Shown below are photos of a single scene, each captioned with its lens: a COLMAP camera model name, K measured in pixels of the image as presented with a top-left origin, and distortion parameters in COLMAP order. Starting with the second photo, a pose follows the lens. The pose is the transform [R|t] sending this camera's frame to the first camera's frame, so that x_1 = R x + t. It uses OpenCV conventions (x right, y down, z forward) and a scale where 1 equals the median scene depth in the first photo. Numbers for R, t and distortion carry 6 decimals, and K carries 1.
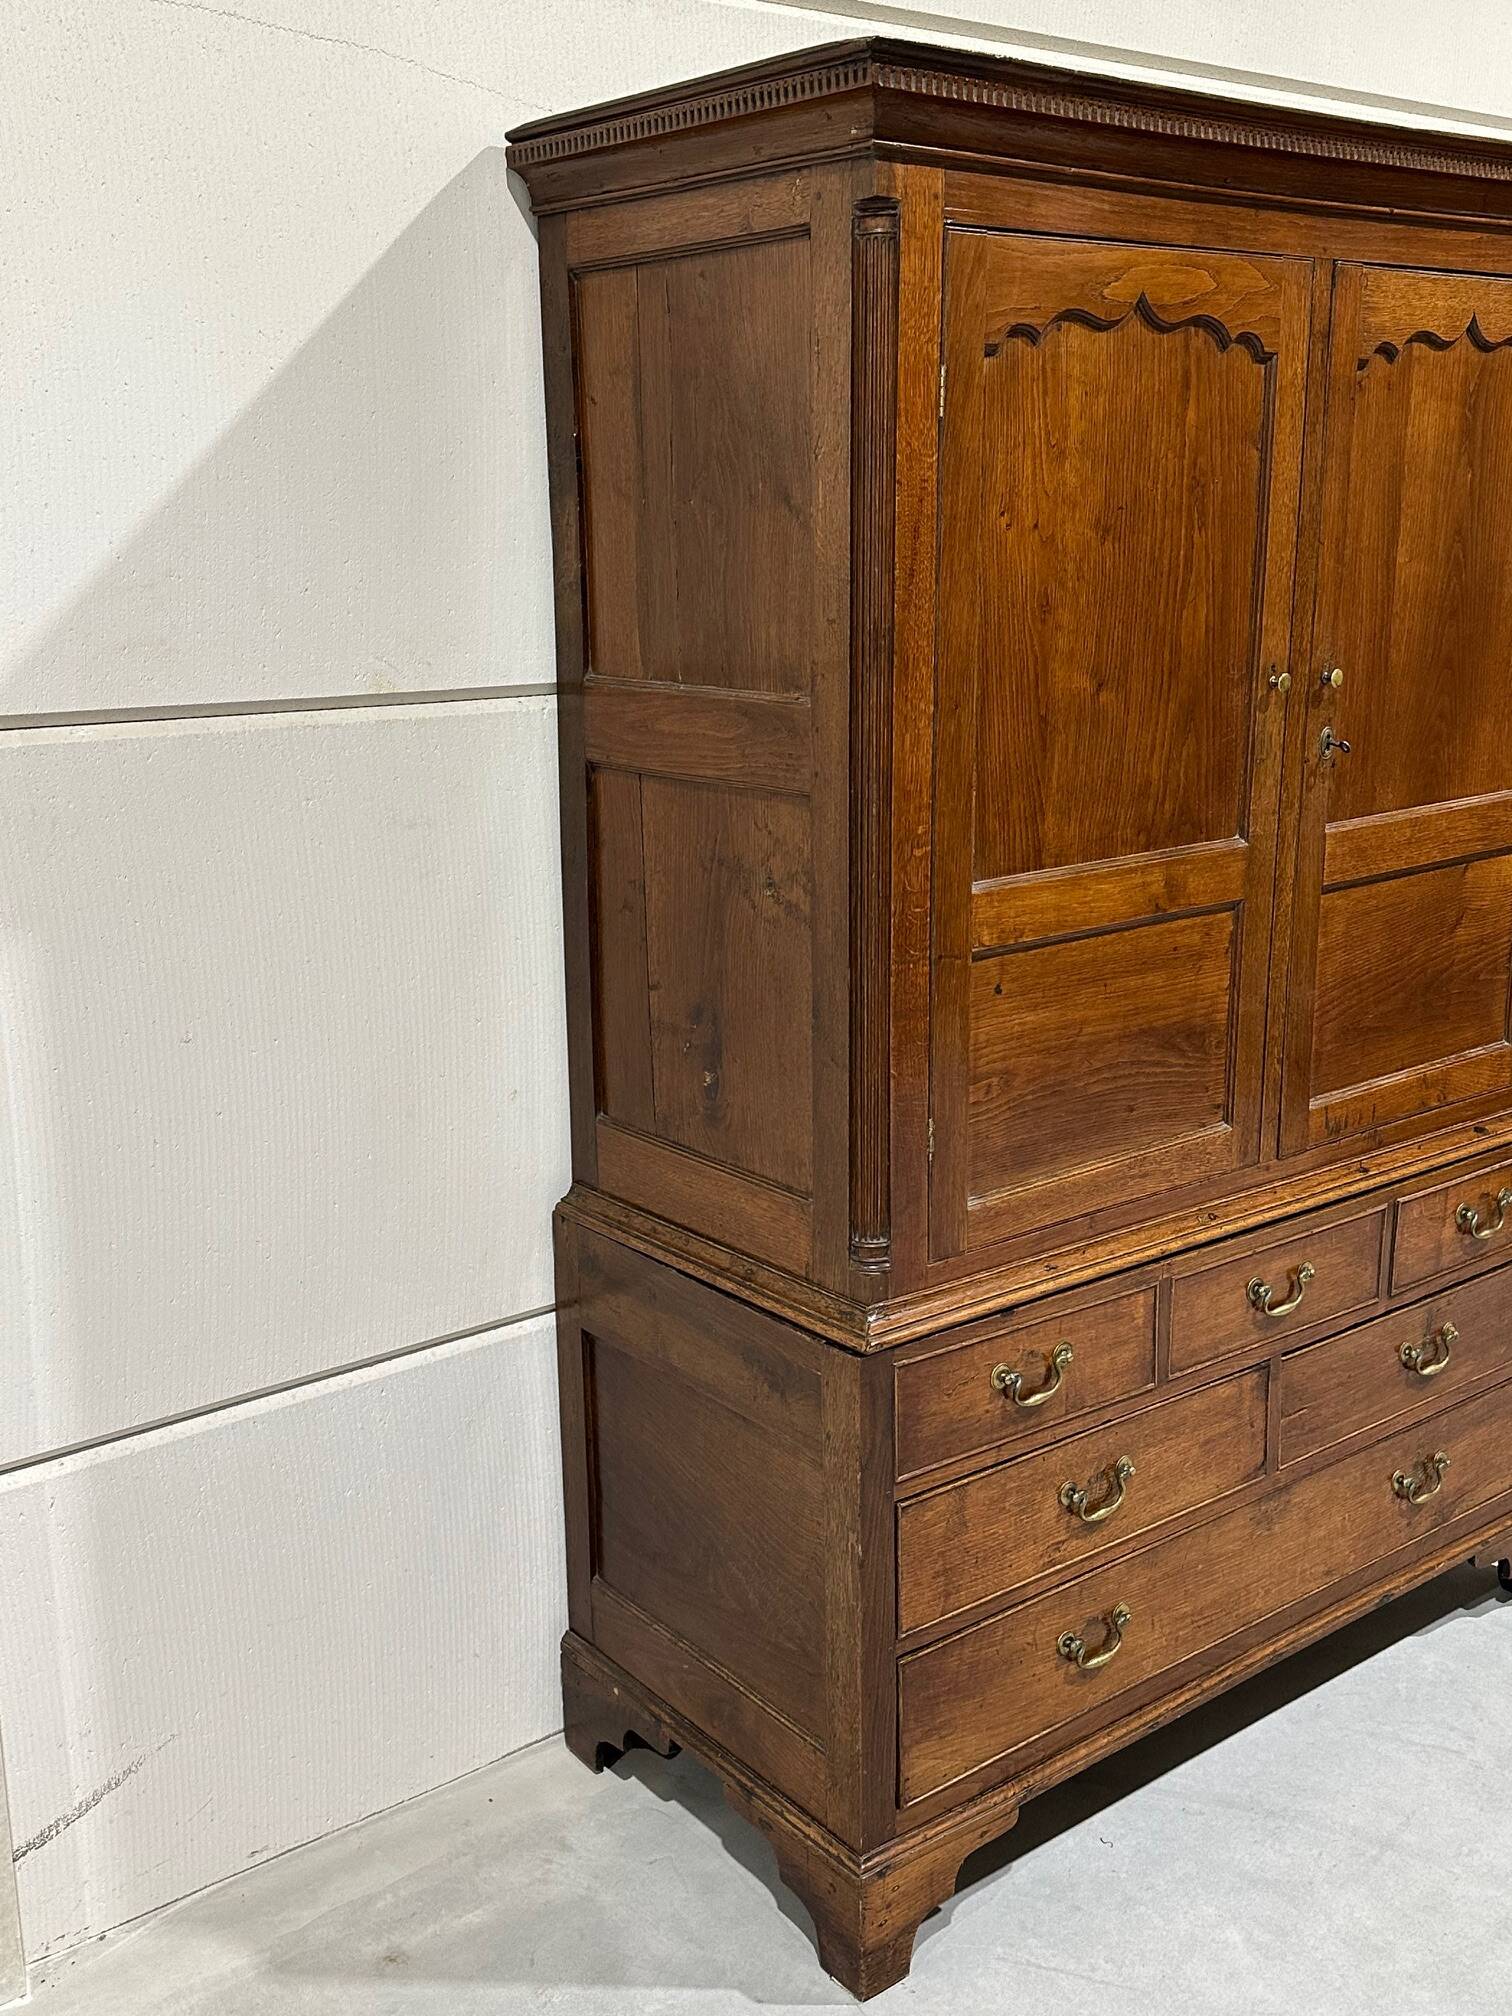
lens RADIAL K [[2014.3, 0, 742.7], [0, 2014.3, 1021.0], [0, 0, 1]] dist [0.199592, -0.460744]
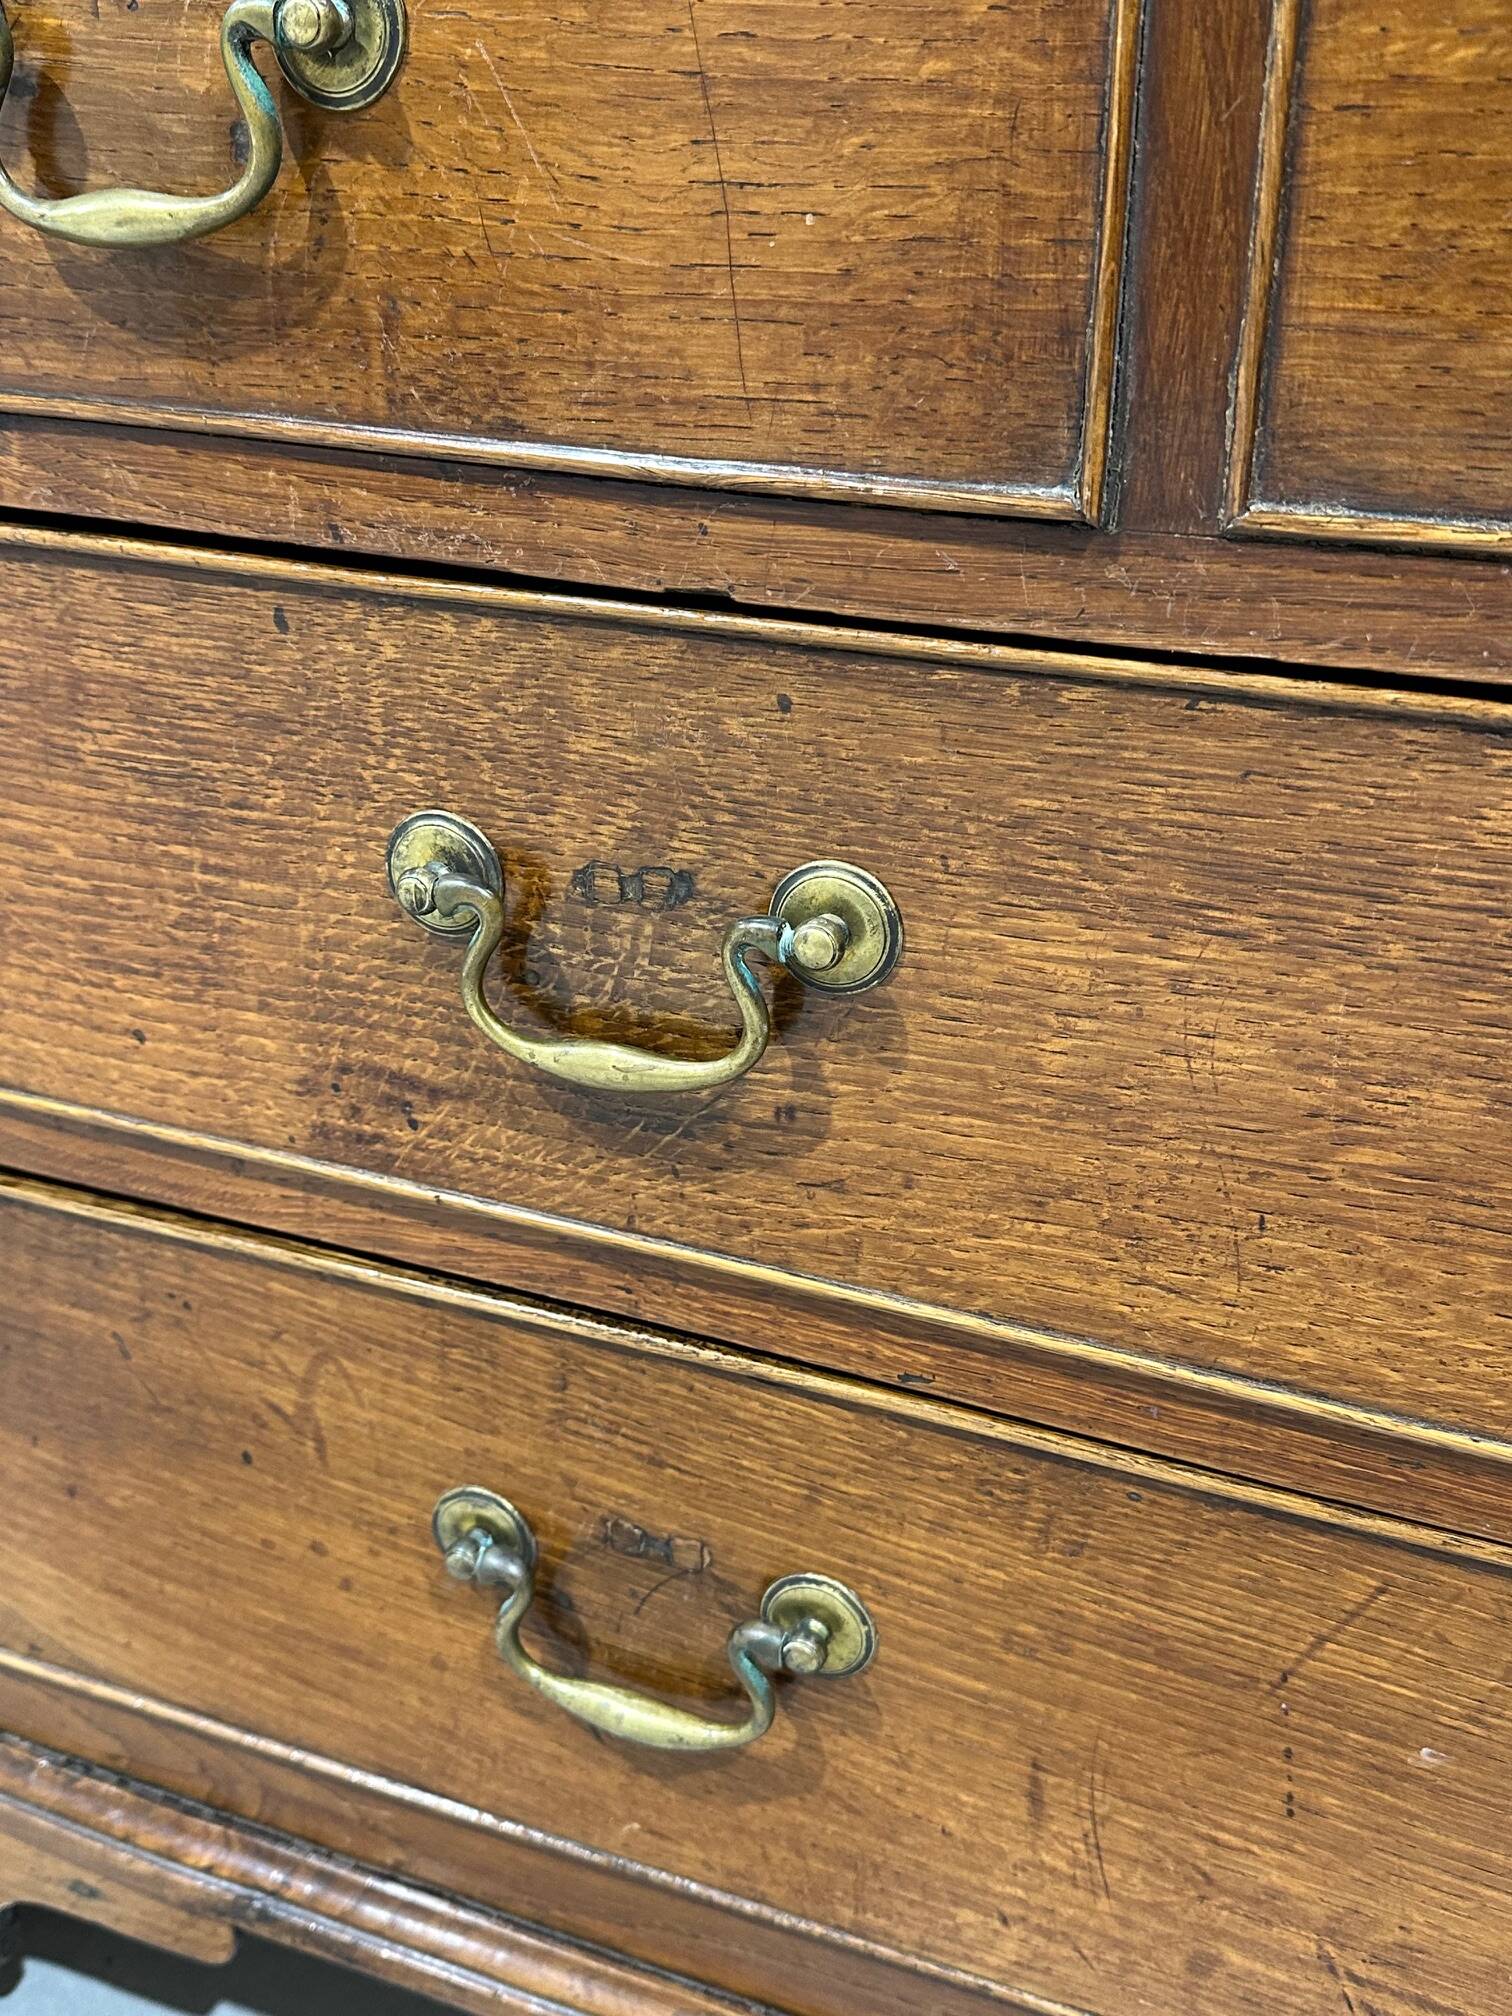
lens RADIAL K [[2008.4, 0, 755.4], [0, 2008.4, 1017.2], [0, 0, 1]] dist [0.196850, -0.448135]
pose [[0.500103, 0.380127, -0.778075, 0.336744], [-0.231571, 0.924488, 0.302816, 0.178584], [0.834429, 0.028740, 0.550365, 0.922003]]
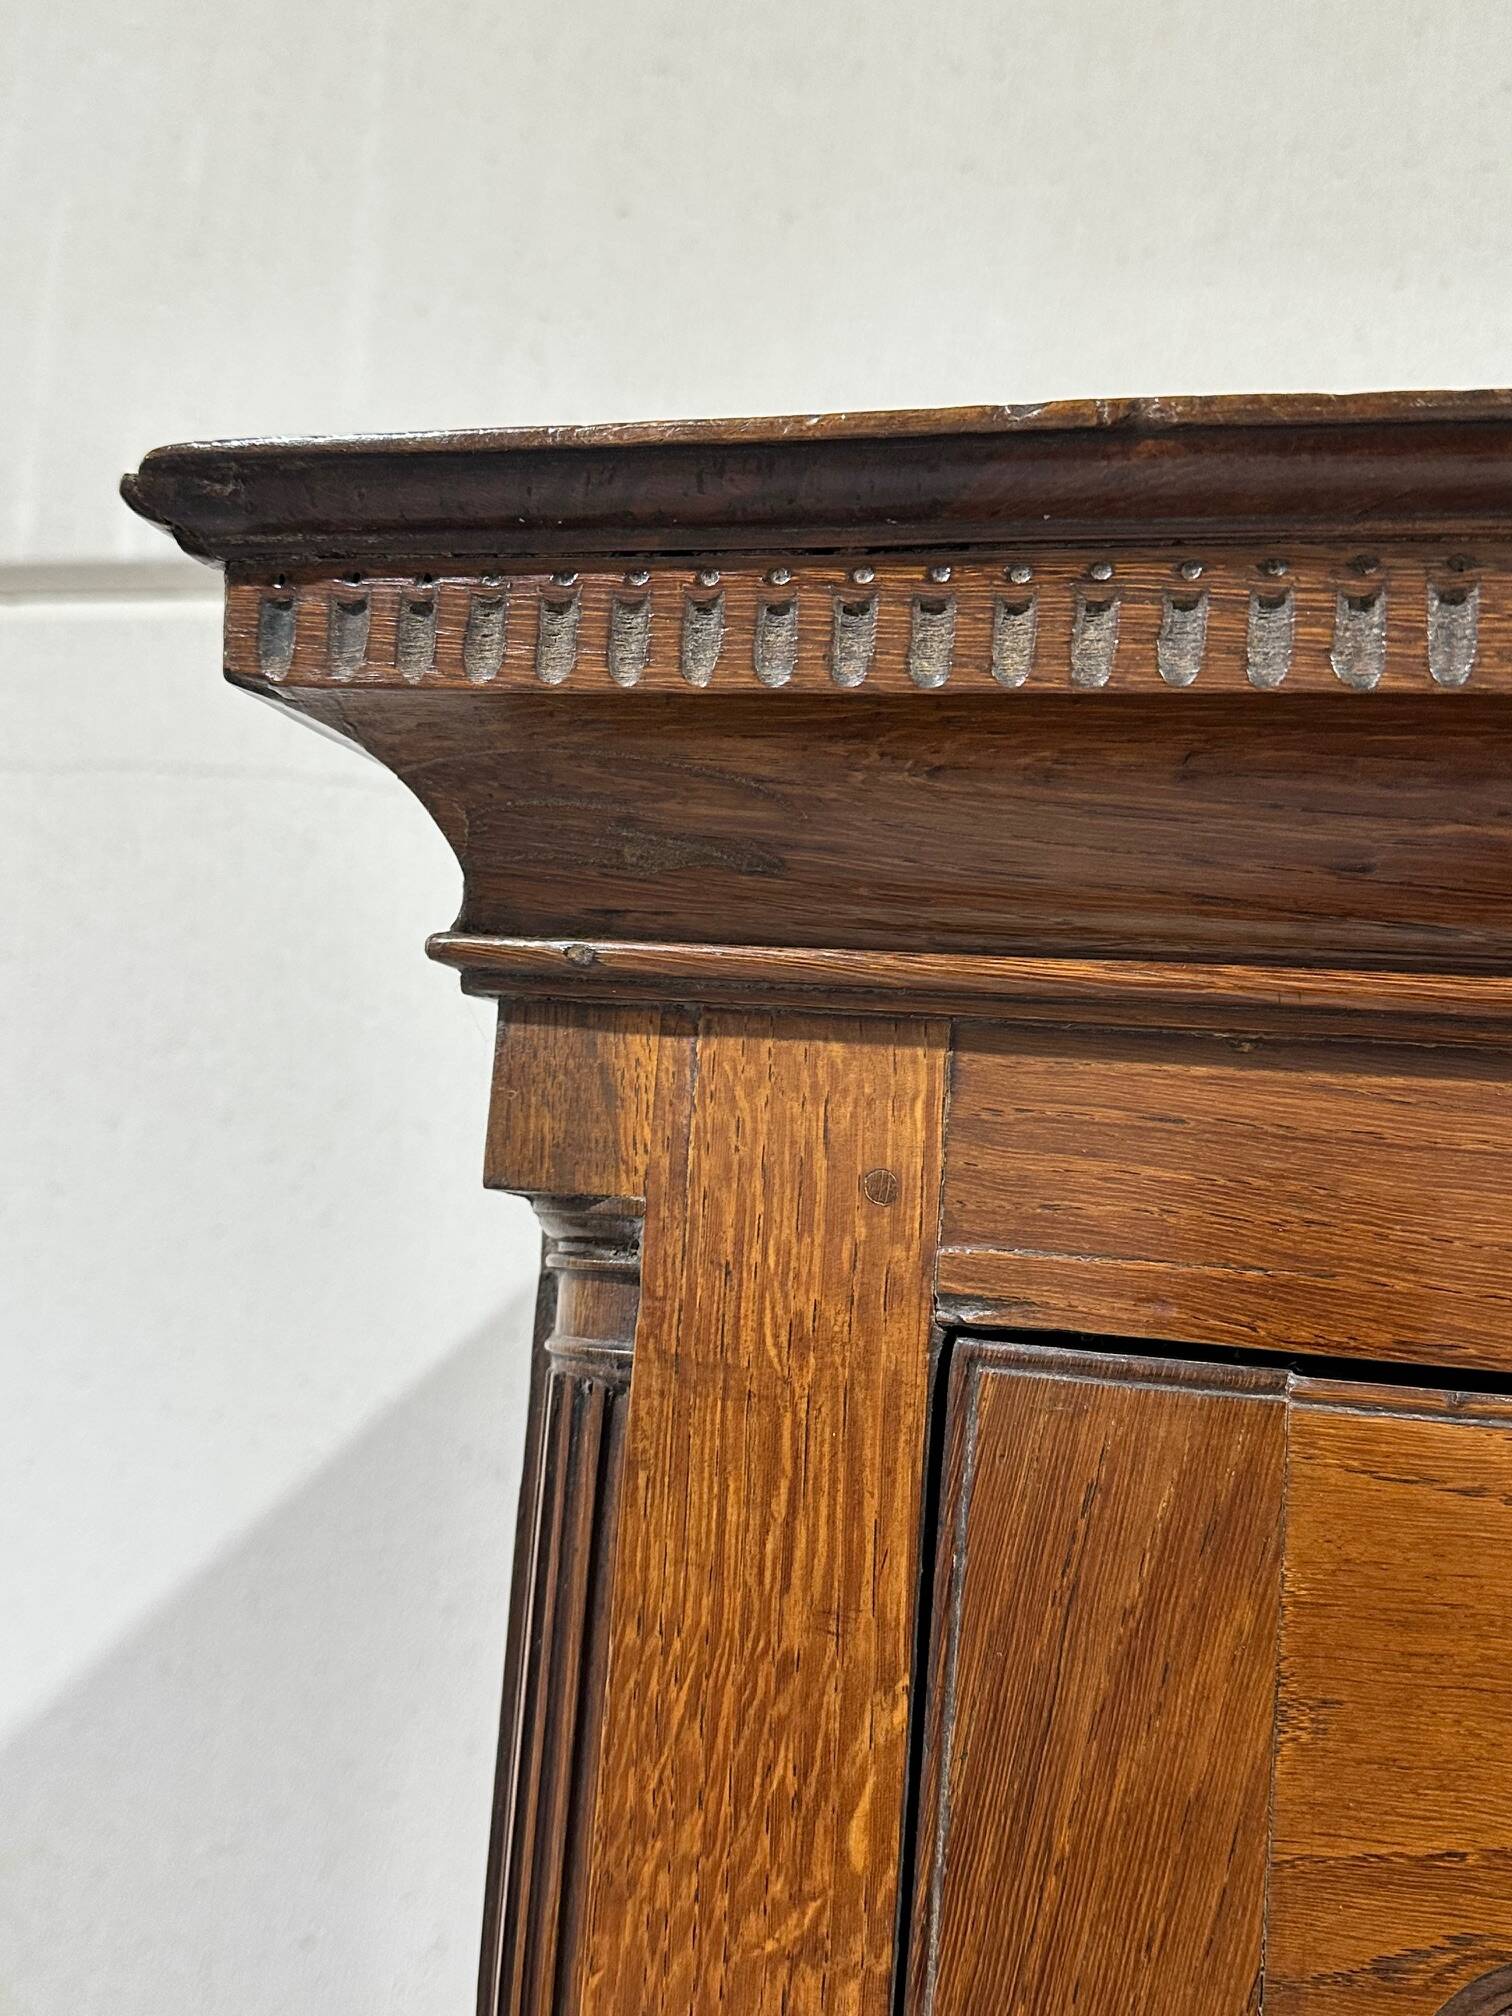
lens RADIAL K [[2008.4, 0, 755.4], [0, 2008.4, 1017.2], [0, 0, 1]] dist [0.196850, -0.448135]
pose [[0.583577, -0.027476, -0.811593, 0.191825], [-0.275343, 0.933528, -0.229590, -0.302435], [0.763953, 0.357450, 0.537220, 0.724833]]
